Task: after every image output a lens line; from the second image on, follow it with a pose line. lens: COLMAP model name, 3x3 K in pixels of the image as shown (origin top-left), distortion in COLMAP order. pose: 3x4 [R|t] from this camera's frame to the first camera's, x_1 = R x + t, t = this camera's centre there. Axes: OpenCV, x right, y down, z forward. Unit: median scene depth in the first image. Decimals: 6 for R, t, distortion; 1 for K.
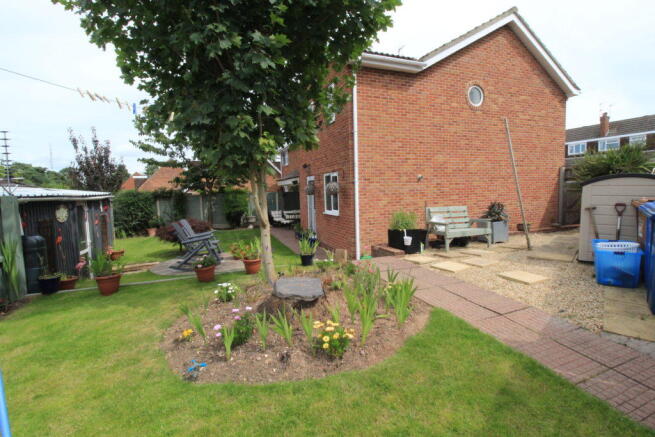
lens RADIAL K [[306.7, 0, 331.3], [0, 306.7, 218.0], [0, 0, 1]] dist [-0.004282, -0.000901]
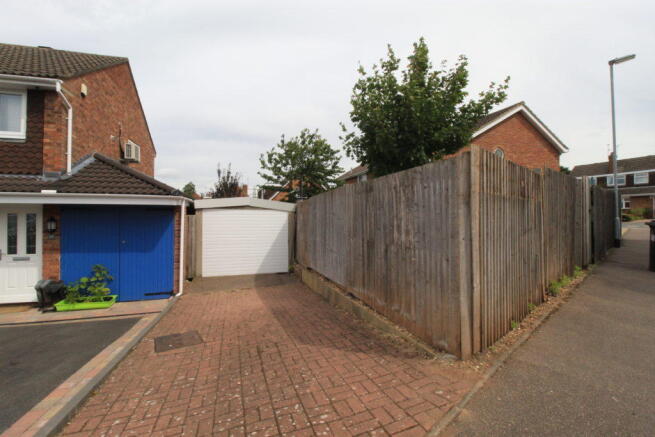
lens RADIAL K [[306.7, 0, 327.5], [0, 306.7, 217.5], [0, 0, 1]] dist [-0.004282, -0.000901]
pose [[0.998001, 0.032478, -0.054207, -0.226859], [-0.036791, 0.996070, -0.080563, 0.068188], [0.051377, 0.082396, 0.995274, -0.427909]]
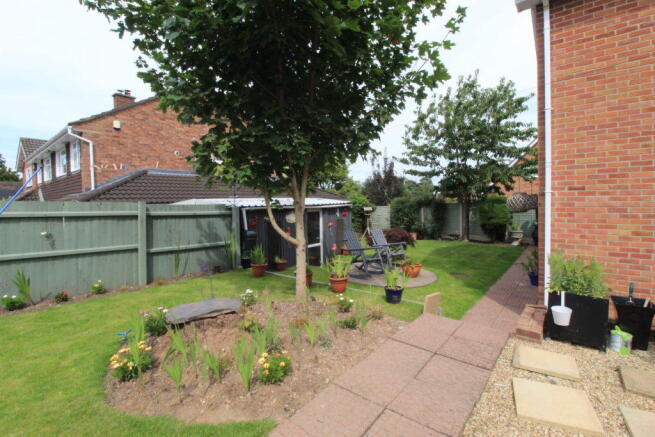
lens RADIAL K [[306.7, 0, 329.3], [0, 306.7, 214.8], [0, 0, 1]] dist [-0.004282, -0.000901]
pose [[0.506920, 0.053625, -0.860324, 0.213458], [-0.072847, 0.997158, 0.019231, -0.031414], [0.858910, 0.052923, 0.509385, 0.184517]]
